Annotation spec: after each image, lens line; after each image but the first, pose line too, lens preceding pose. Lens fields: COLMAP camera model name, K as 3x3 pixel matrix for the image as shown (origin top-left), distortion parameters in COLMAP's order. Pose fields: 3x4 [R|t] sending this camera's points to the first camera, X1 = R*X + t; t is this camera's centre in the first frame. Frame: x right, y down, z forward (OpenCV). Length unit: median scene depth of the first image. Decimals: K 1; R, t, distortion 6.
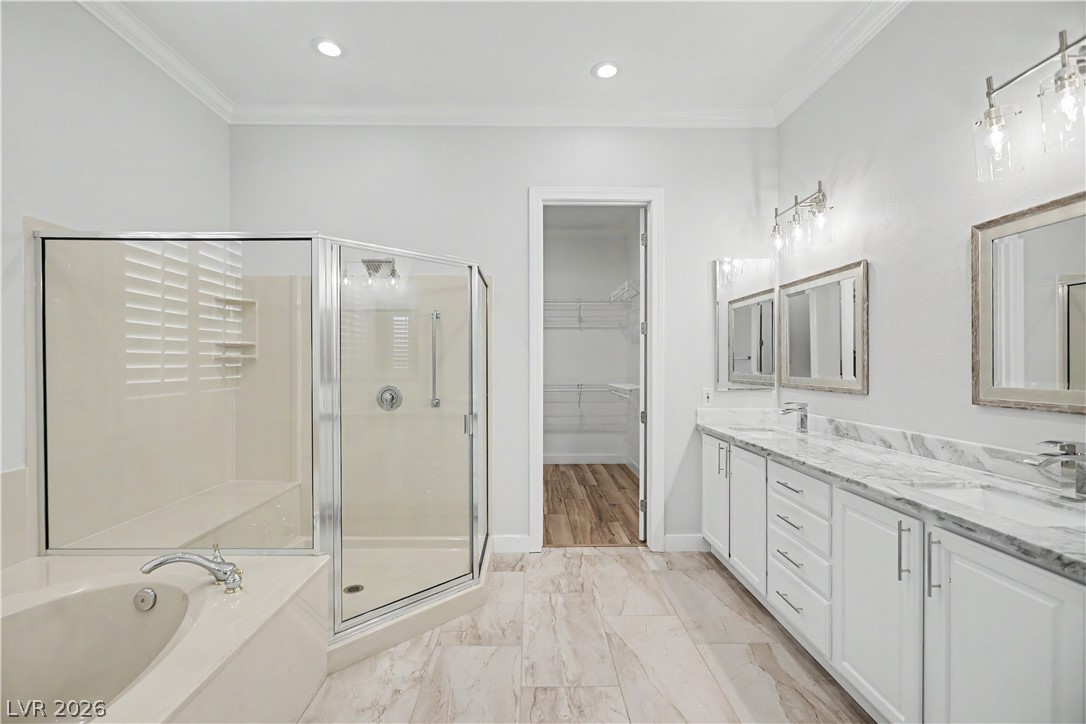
lens RADIAL K [[487.7, 0, 541.6], [0, 487.7, 360.8], [0, 0, 1]] dist [-0.010280, 0.005191]
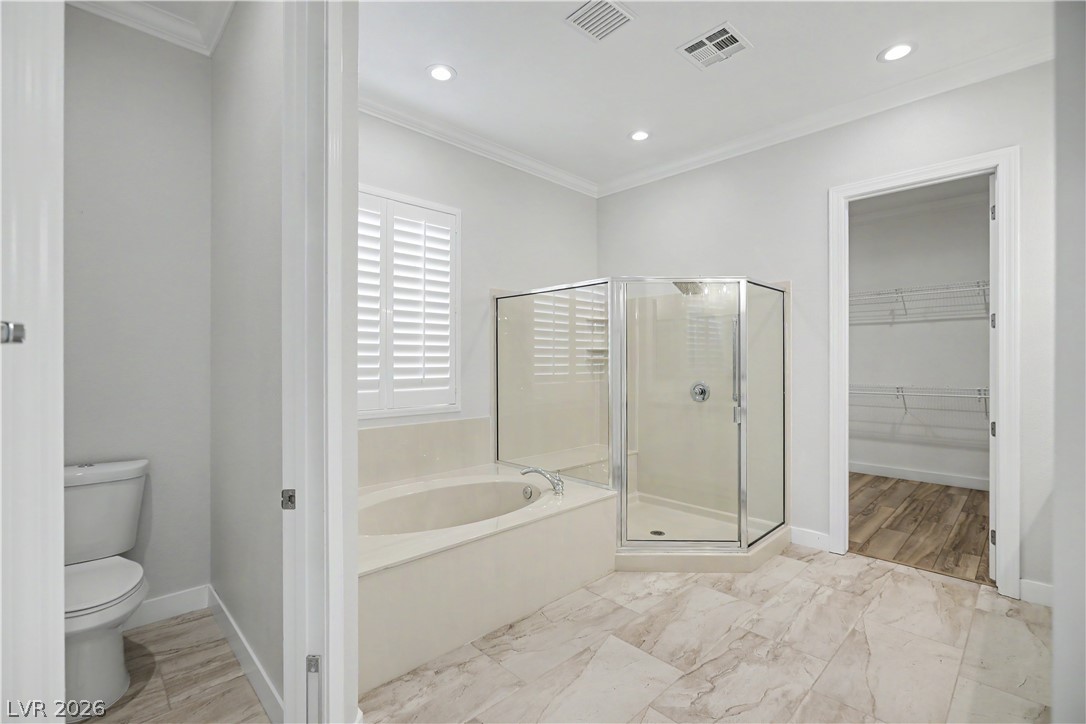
lens RADIAL K [[487.7, 0, 541.6], [0, 487.7, 360.8], [0, 0, 1]] dist [-0.010280, 0.005191]
pose [[0.692176, -0.000809, -0.721728, 0.307340], [0.002863, 0.999995, 0.001625, -0.004700], [0.721723, -0.003191, 0.692175, -0.130423]]
